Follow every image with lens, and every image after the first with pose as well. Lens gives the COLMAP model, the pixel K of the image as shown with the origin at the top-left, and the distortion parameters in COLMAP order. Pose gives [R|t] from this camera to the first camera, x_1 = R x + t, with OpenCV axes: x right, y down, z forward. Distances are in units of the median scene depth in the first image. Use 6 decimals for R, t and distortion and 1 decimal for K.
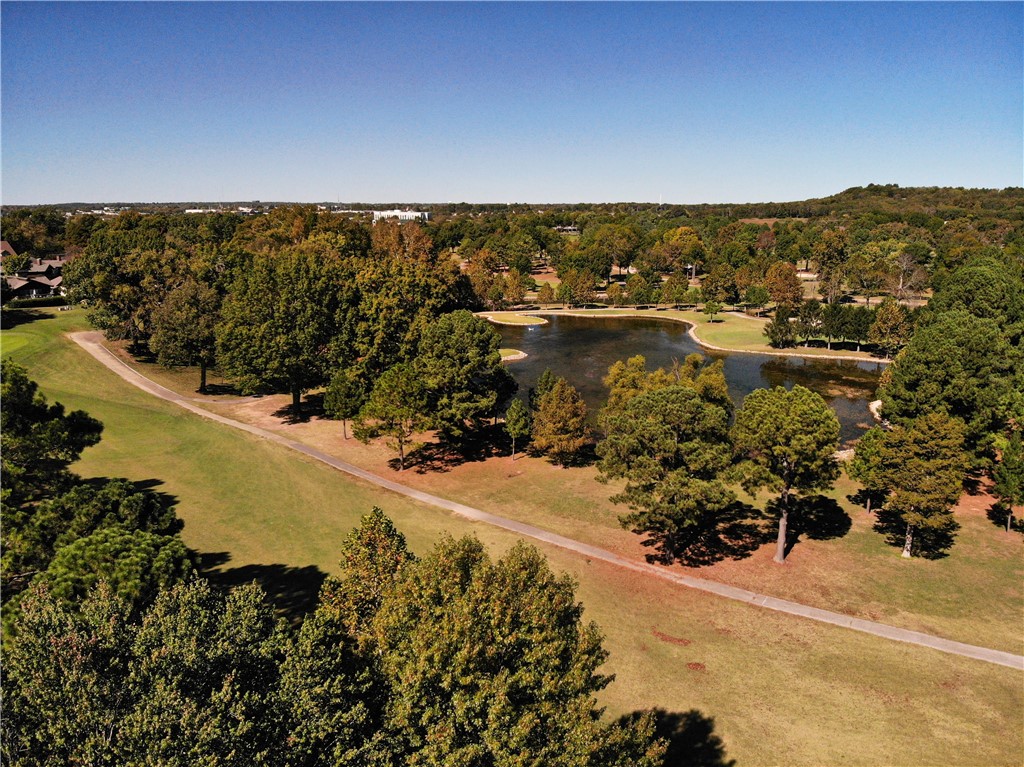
lens RADIAL K [[721.9, 0, 516.0], [0, 721.9, 372.3], [0, 0, 1]] dist [0.171048, -0.316308]
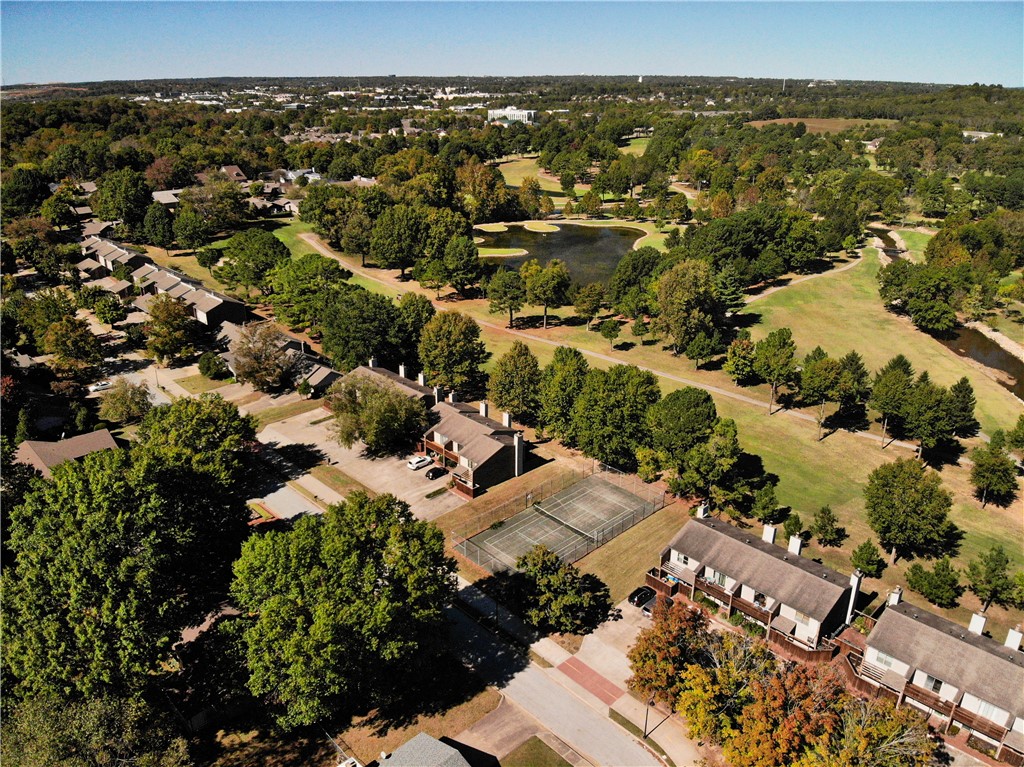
lens RADIAL K [[721.9, 0, 516.0], [0, 721.9, 372.3], [0, 0, 1]] dist [0.171048, -0.316308]
pose [[0.984491, 0.060379, -0.164718, 0.421440], [-0.033237, 0.986097, 0.162816, -0.032623], [0.172259, -0.154816, 0.972810, -1.144771]]
